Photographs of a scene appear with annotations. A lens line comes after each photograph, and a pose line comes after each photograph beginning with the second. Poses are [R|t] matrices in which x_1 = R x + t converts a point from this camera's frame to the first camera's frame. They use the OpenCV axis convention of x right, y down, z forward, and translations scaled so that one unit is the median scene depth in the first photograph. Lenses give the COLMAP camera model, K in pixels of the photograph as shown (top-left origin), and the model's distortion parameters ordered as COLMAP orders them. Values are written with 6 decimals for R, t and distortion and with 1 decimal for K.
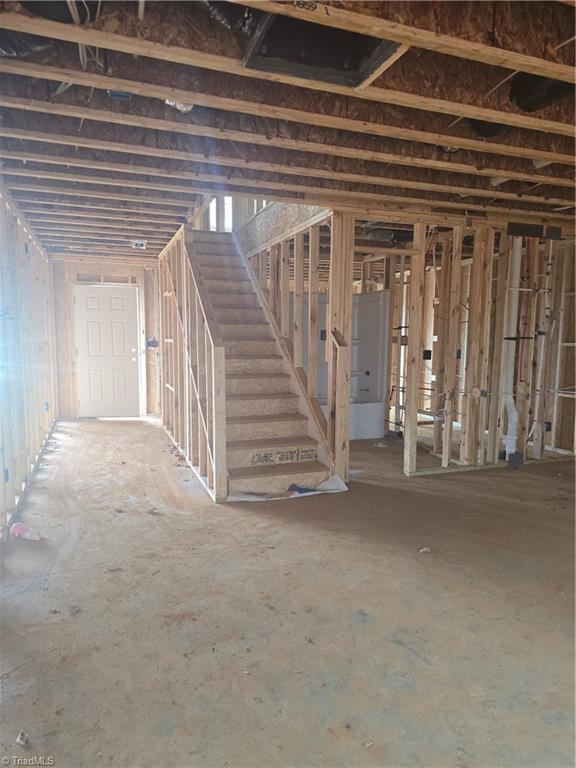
lens RADIAL K [[517.4, 0, 285.9], [0, 517.4, 393.1], [0, 0, 1]] dist [0.066928, -0.069417]
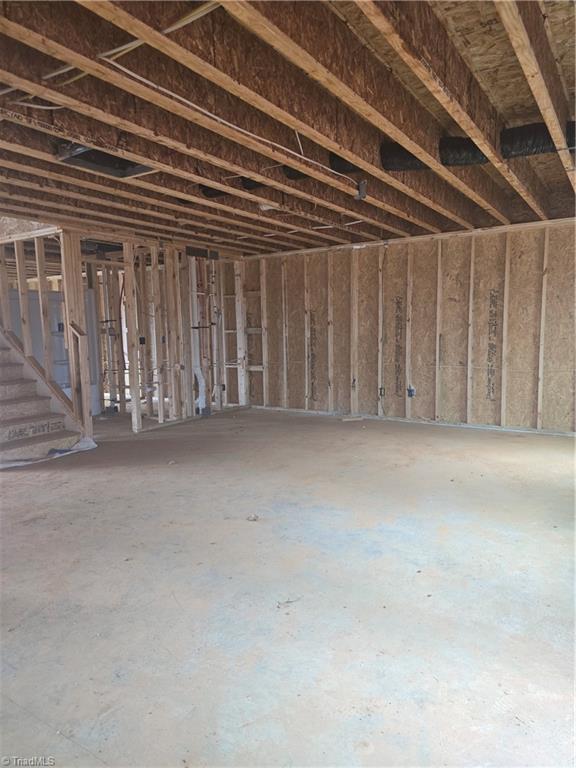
lens RADIAL K [[517.4, 0, 285.9], [0, 517.4, 393.1], [0, 0, 1]] dist [0.066928, -0.069417]
pose [[0.806115, -0.098658, 0.583477, -0.234777], [0.092337, 0.994898, 0.040653, 0.042084], [-0.584510, 0.021105, 0.811112, -0.317528]]
